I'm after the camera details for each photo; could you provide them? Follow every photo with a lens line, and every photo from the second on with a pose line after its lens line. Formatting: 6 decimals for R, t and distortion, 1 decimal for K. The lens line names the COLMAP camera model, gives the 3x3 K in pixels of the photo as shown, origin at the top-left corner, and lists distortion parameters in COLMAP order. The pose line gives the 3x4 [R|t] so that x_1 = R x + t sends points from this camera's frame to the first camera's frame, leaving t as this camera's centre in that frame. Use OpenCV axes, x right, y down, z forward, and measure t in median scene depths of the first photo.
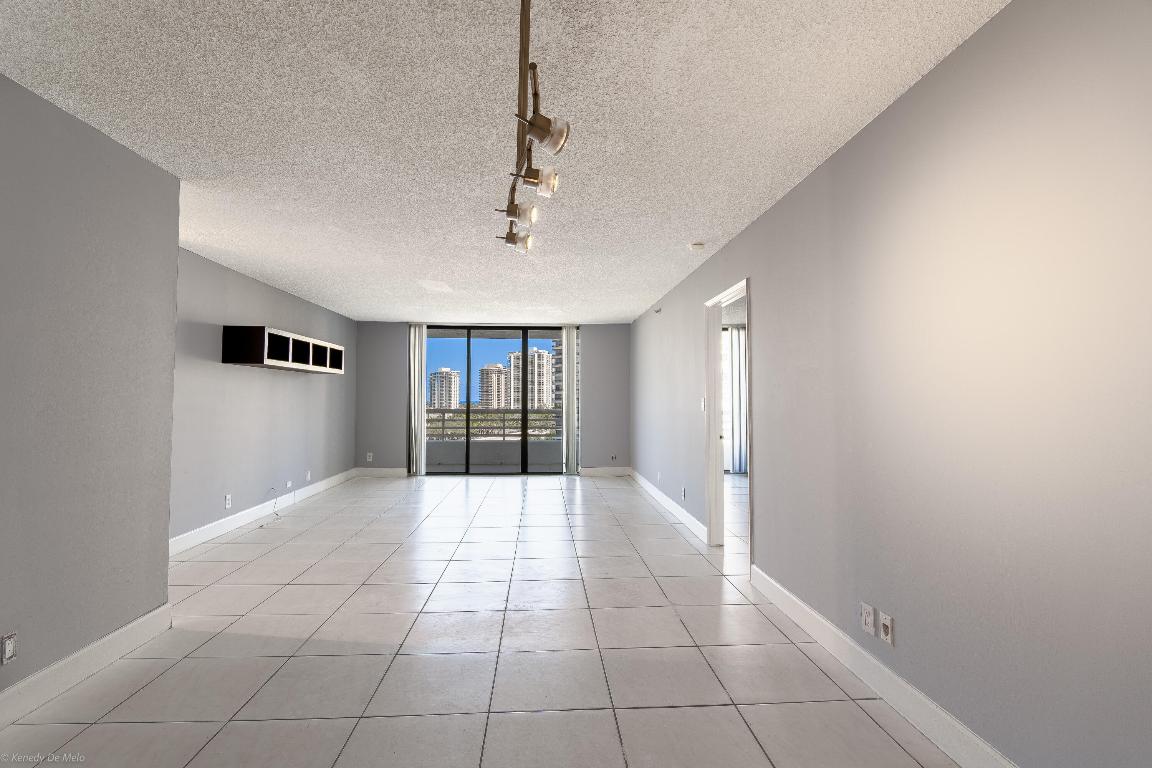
lens RADIAL K [[517.7, 0, 599.3], [0, 517.7, 381.9], [0, 0, 1]] dist [-0.029249, 0.010407]
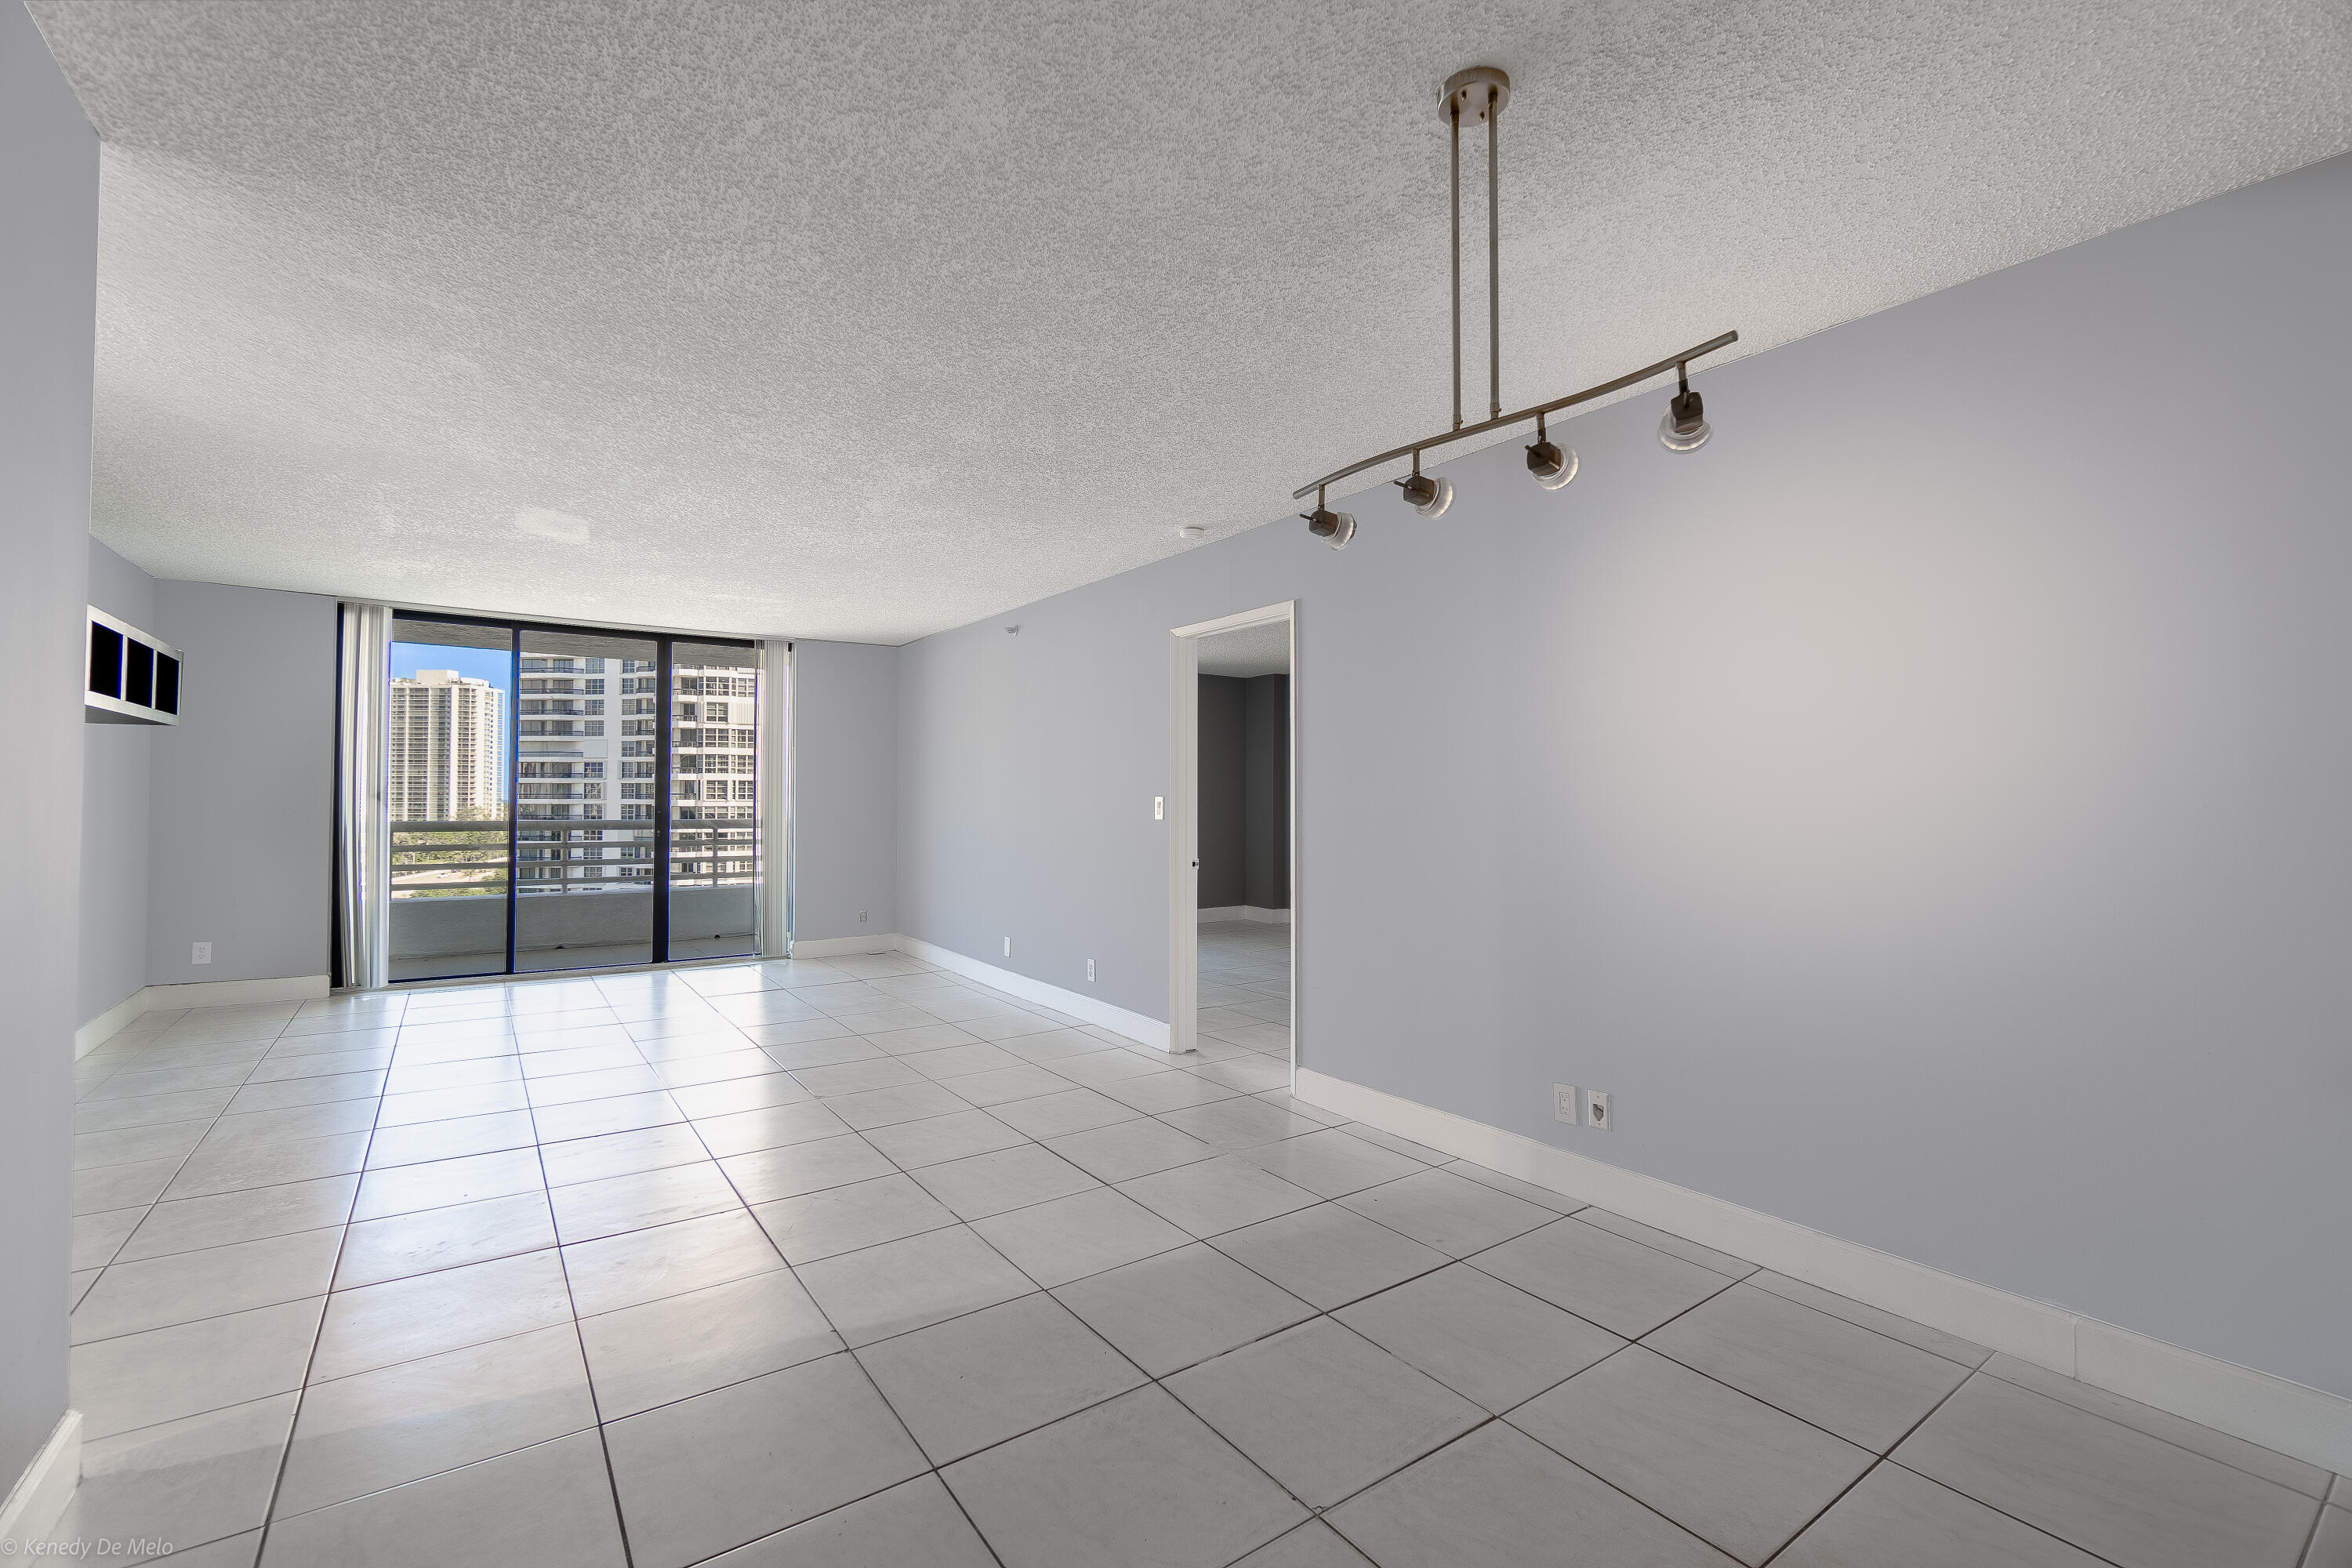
lens RADIAL K [[994.7, 0, 1227.2], [0, 994.7, 778.1], [0, 0, 1]] dist [-0.014869, 0.001823]
pose [[0.848527, 0.013070, 0.528991, -0.188712], [-0.020375, 0.999761, 0.007981, 0.000620], [-0.528760, -0.017550, 0.848590, 0.022281]]
